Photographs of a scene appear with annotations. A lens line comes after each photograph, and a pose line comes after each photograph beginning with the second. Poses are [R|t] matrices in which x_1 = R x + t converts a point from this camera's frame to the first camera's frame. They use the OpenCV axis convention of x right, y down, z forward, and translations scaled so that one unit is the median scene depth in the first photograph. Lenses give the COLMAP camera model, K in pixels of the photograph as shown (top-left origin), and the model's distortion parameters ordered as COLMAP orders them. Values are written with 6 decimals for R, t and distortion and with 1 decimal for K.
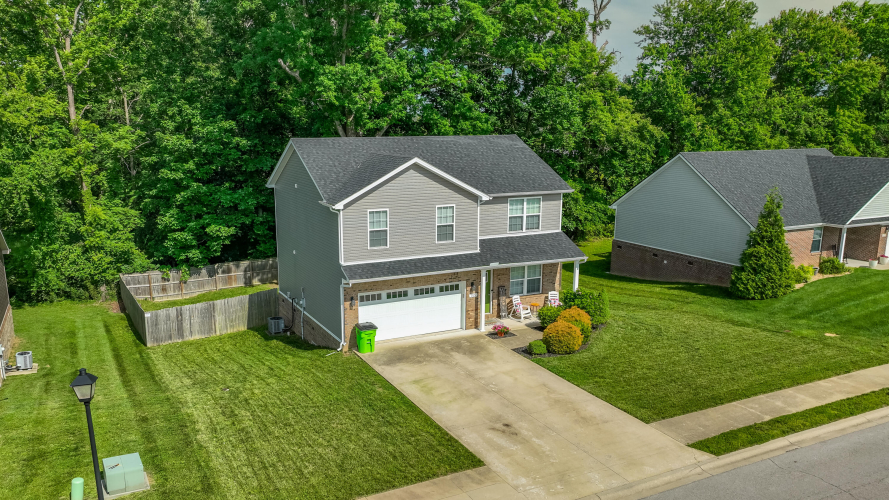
lens RADIAL K [[694.4, 0, 408.2], [0, 694.4, 272.1], [0, 0, 1]] dist [0.001891, -0.000601]
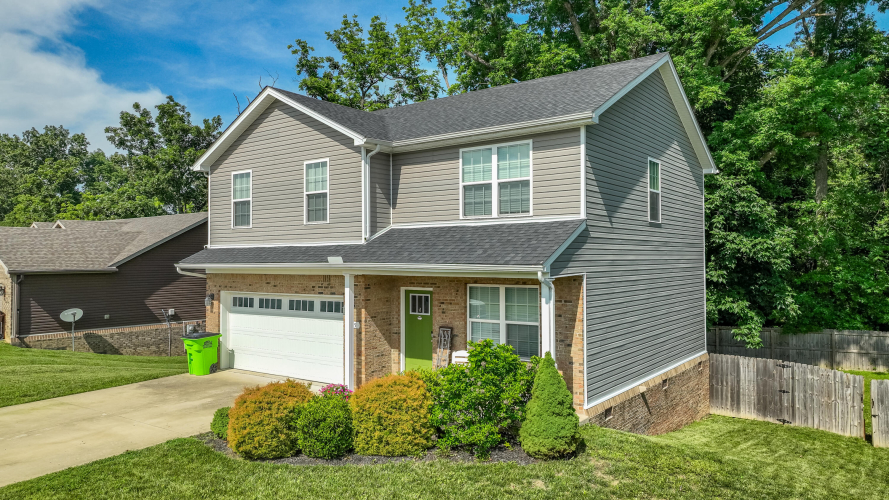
lens RADIAL K [[624.4, 0, 443.8], [0, 624.4, 245.9], [0, 0, 1]] dist [0.002817, 0.010610]
pose [[0.474485, -0.018418, -0.880071, 0.517165], [-0.184638, 0.975458, -0.119961, 0.017577], [0.860682, 0.219414, 0.459440, 0.772378]]
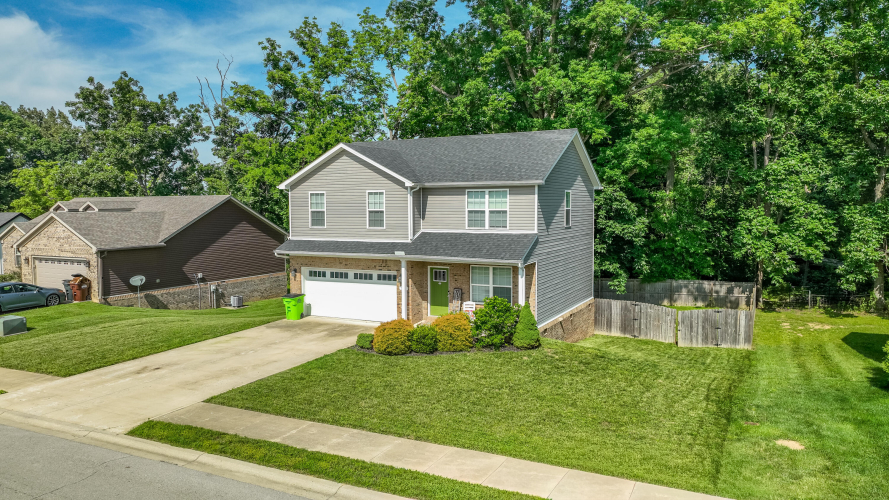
lens RADIAL K [[624.4, 0, 443.8], [0, 624.4, 245.9], [0, 0, 1]] dist [0.002817, 0.010610]
pose [[0.613421, 0.050875, -0.788116, 0.739298], [-0.165473, 0.984052, -0.065271, 0.021664], [0.772226, 0.170451, 0.612056, 0.482362]]
